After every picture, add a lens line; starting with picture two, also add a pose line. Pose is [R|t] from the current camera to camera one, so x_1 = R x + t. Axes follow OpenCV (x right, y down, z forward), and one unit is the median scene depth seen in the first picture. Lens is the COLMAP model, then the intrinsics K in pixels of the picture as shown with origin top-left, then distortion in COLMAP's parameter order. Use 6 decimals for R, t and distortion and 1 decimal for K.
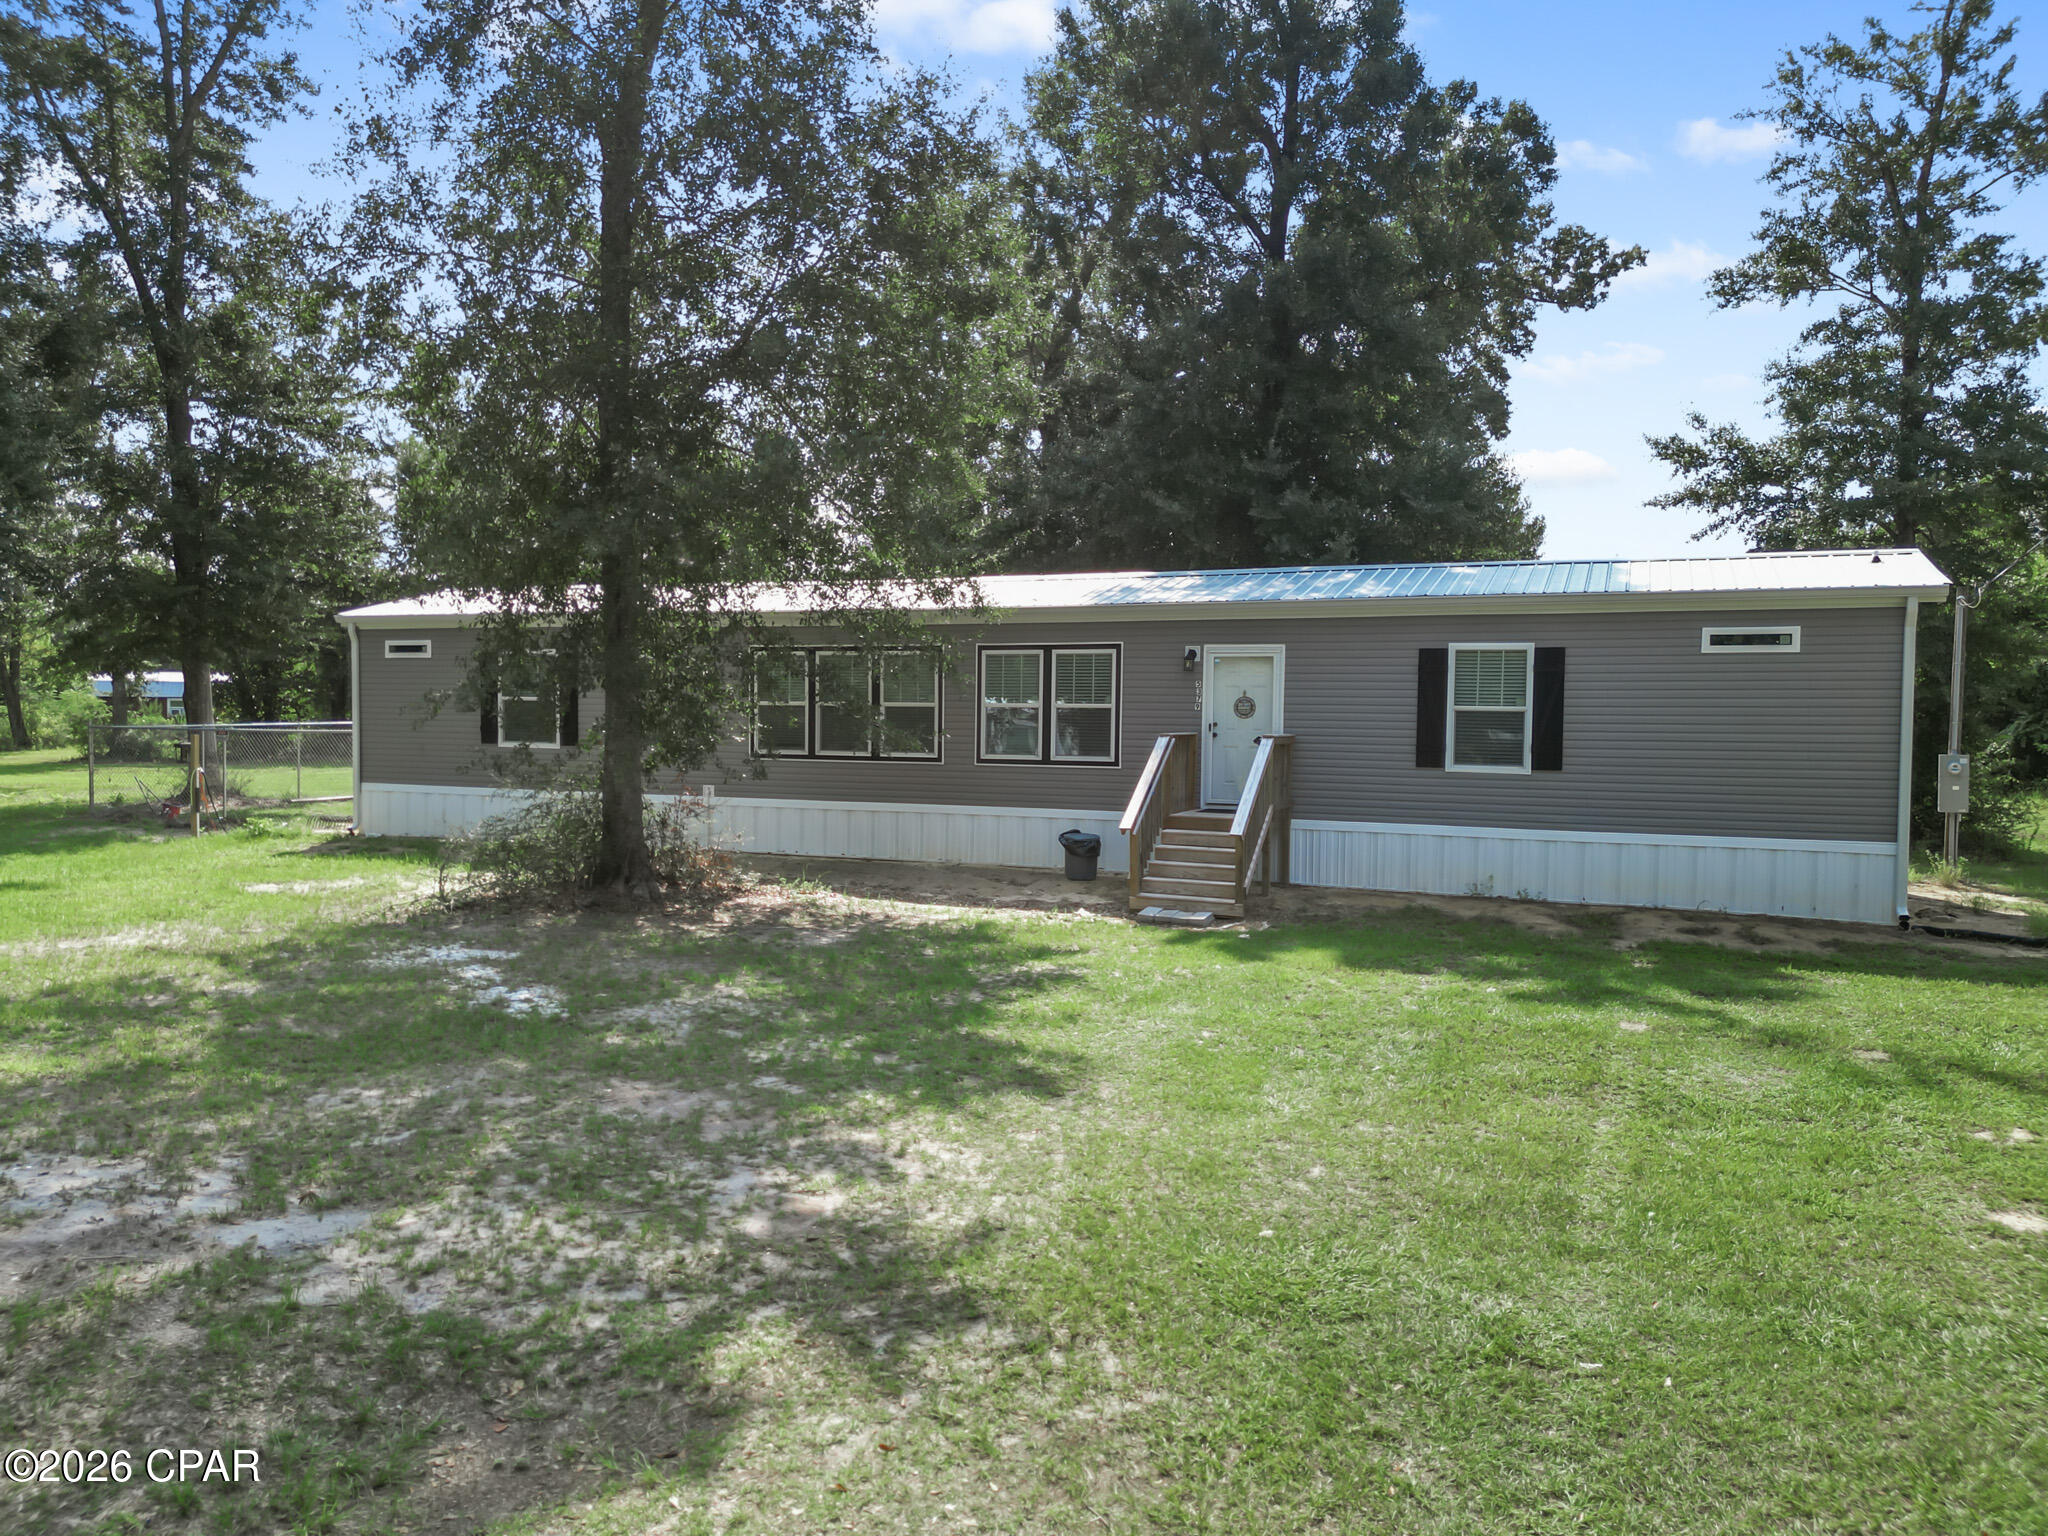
lens RADIAL K [[1435.6, 0, 1000.4], [0, 1435.6, 806.5], [0, 0, 1]] dist [0.041954, -0.031653]
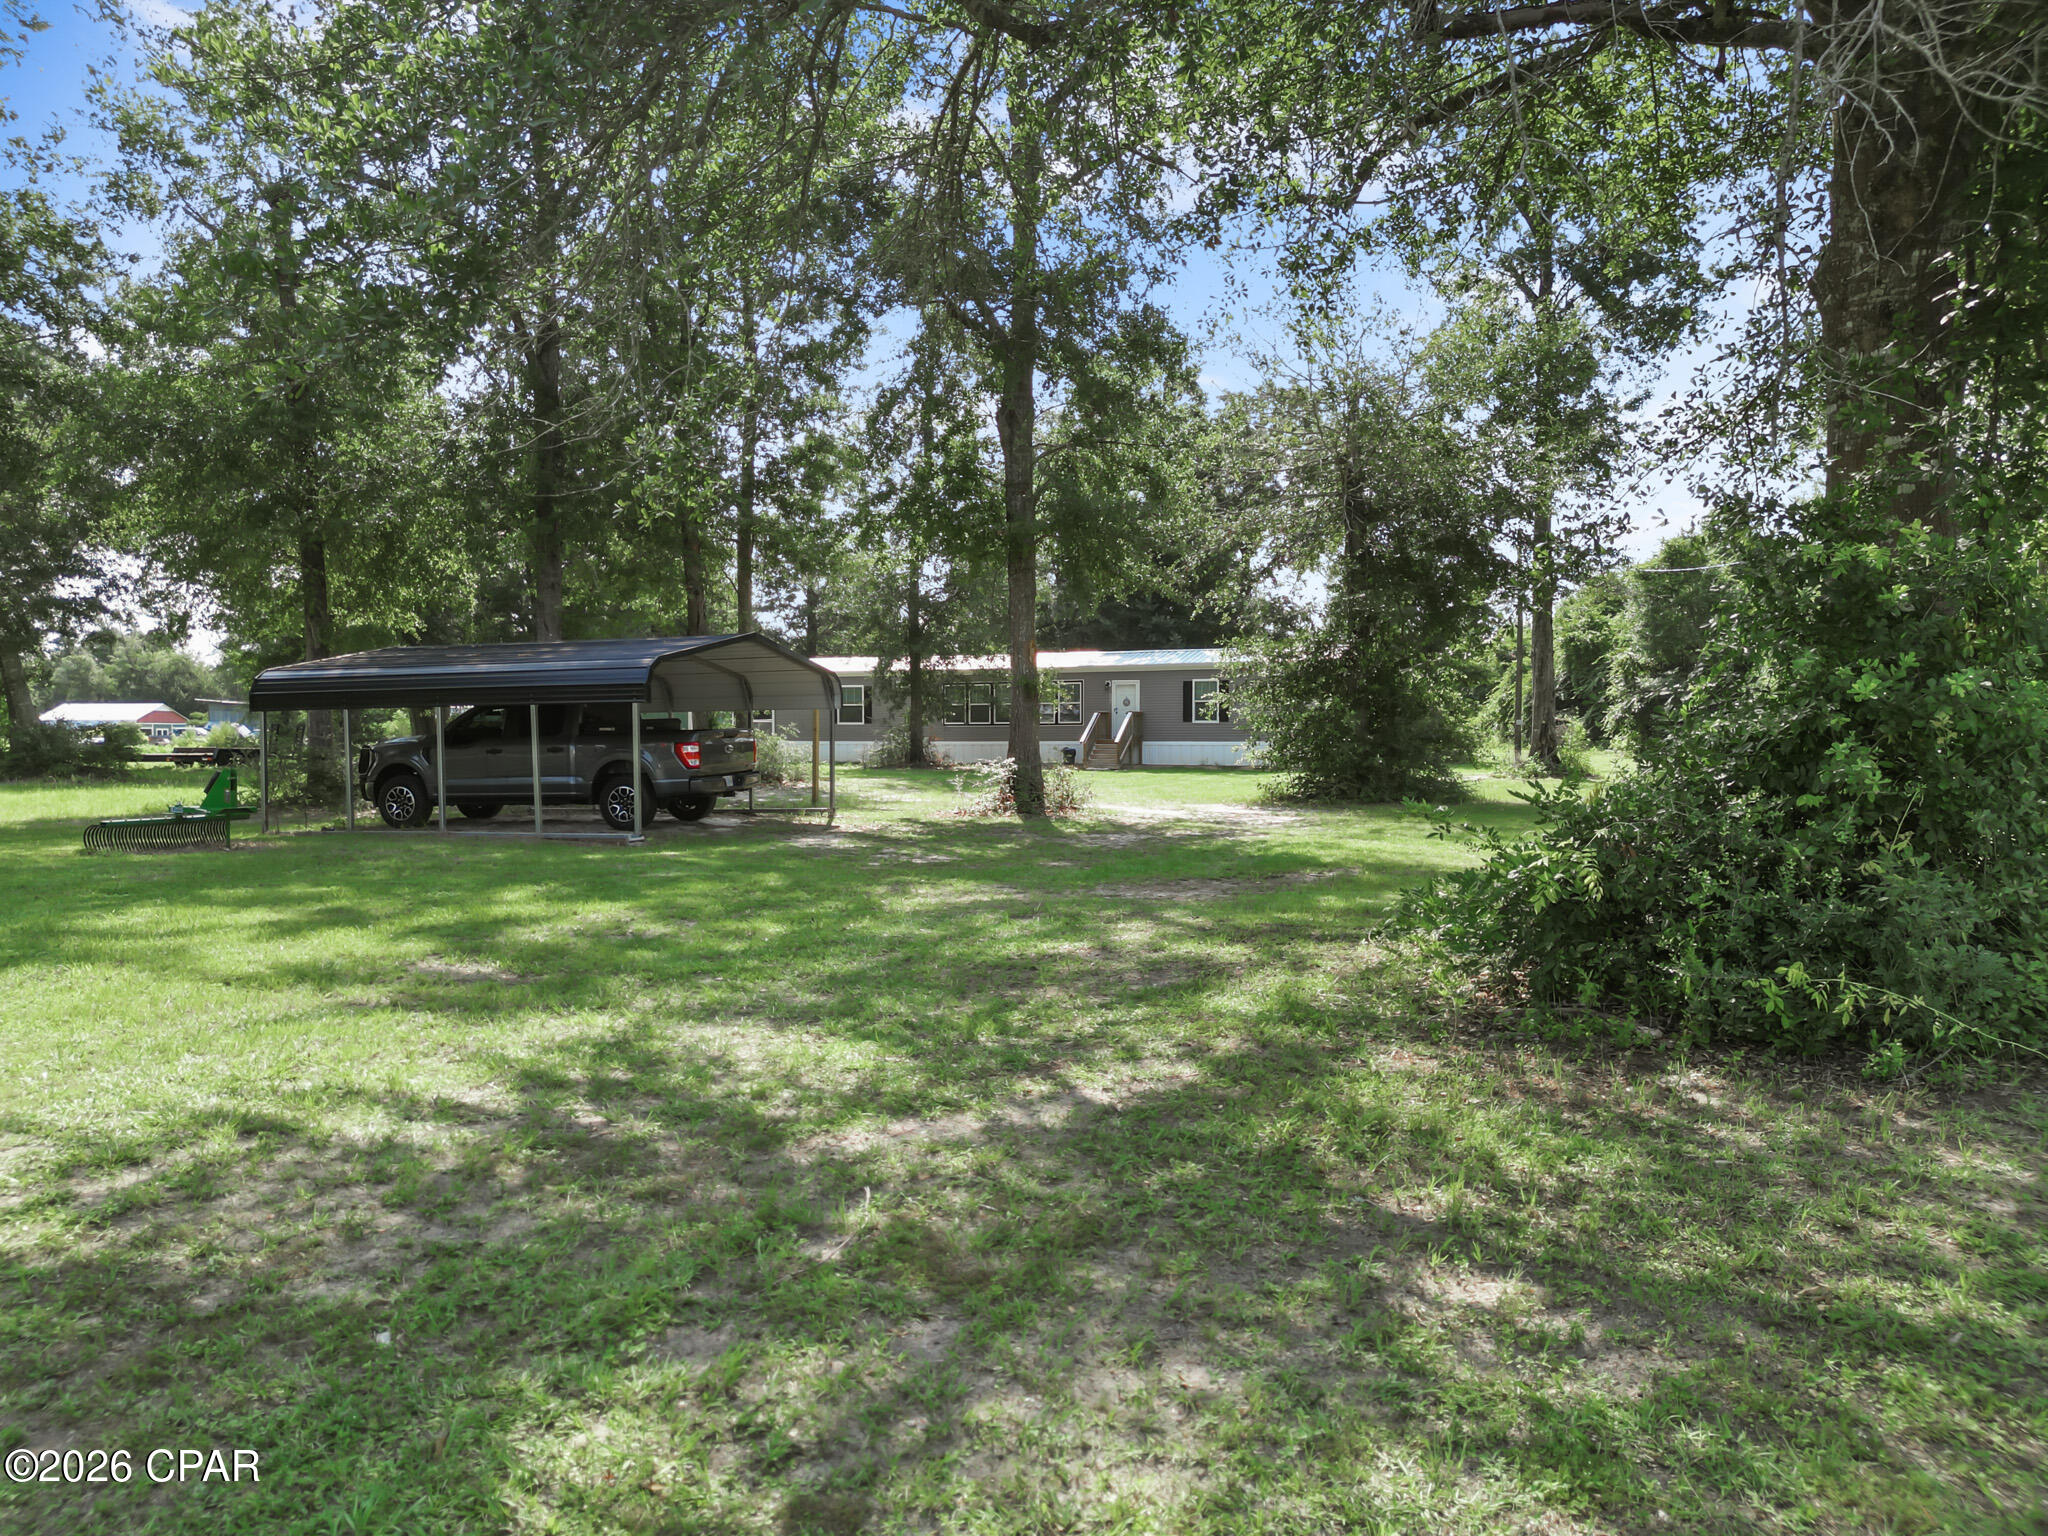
lens RADIAL K [[1435.6, 0, 1014.9], [0, 1435.6, 774.4], [0, 0, 1]] dist [0.041954, -0.031653]
pose [[0.999818, -0.014598, -0.012275, -0.016653], [0.014107, 0.999133, -0.039180, 0.177554], [0.012836, 0.038999, 0.999157, -1.790583]]
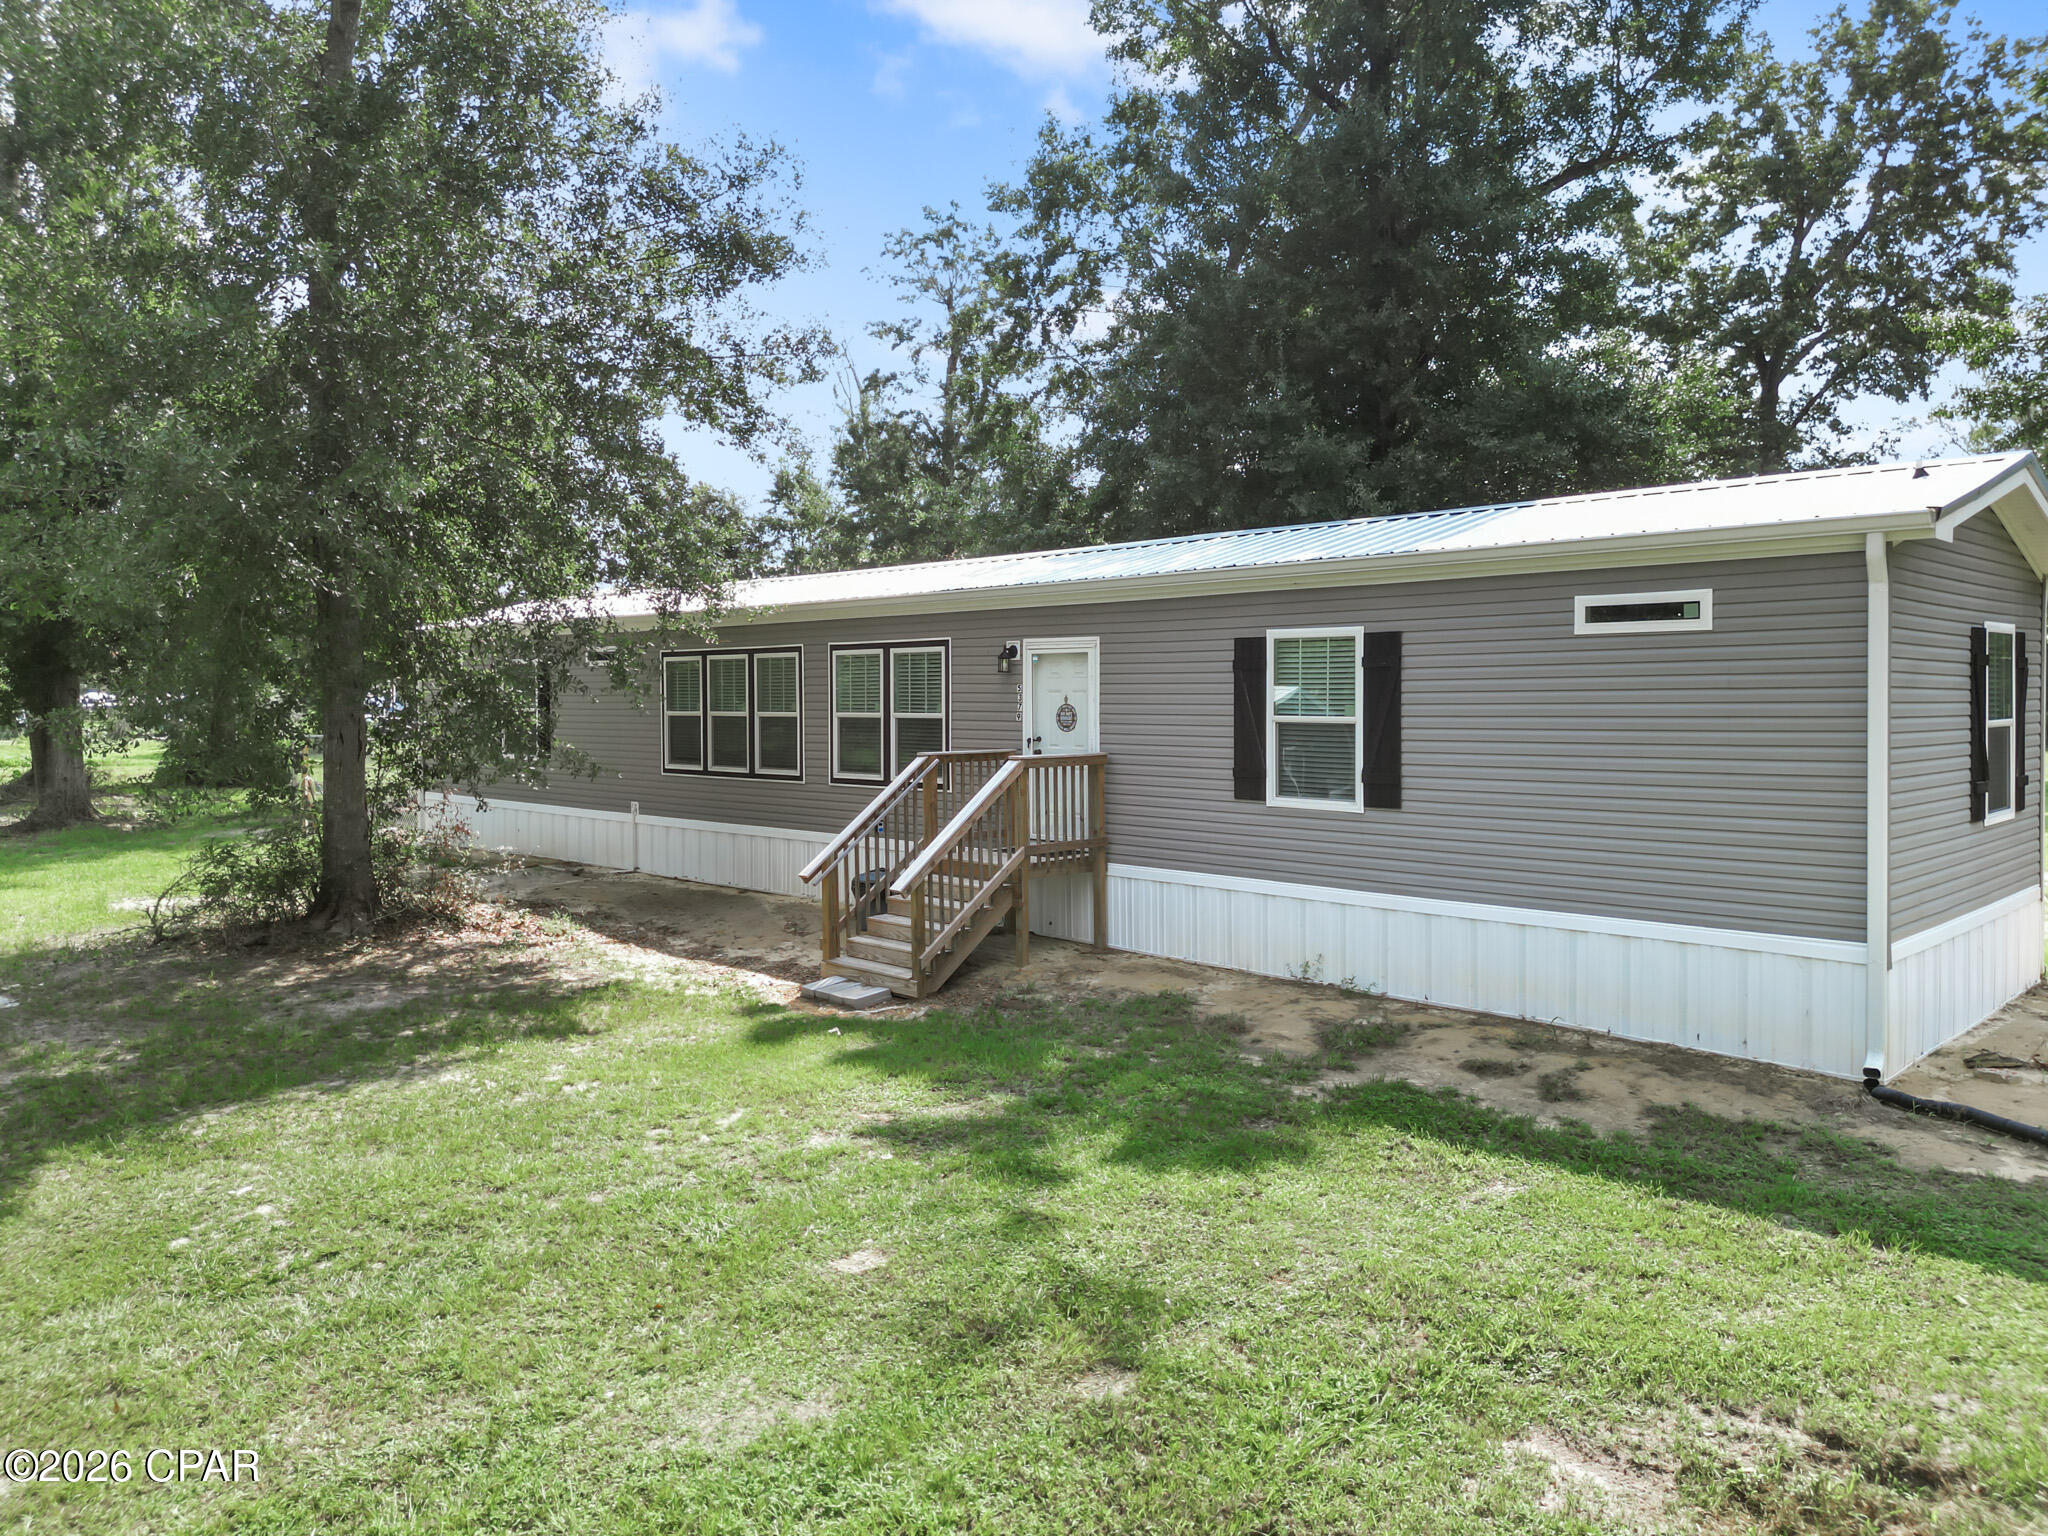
lens RADIAL K [[1435.6, 0, 1034.6], [0, 1435.6, 752.7], [0, 0, 1]] dist [0.041954, -0.031653]
pose [[0.931369, 0.000587, -0.364077, 0.431329], [-0.010574, 0.999620, -0.025438, -0.029245], [0.363924, 0.027542, 0.931021, 0.265289]]
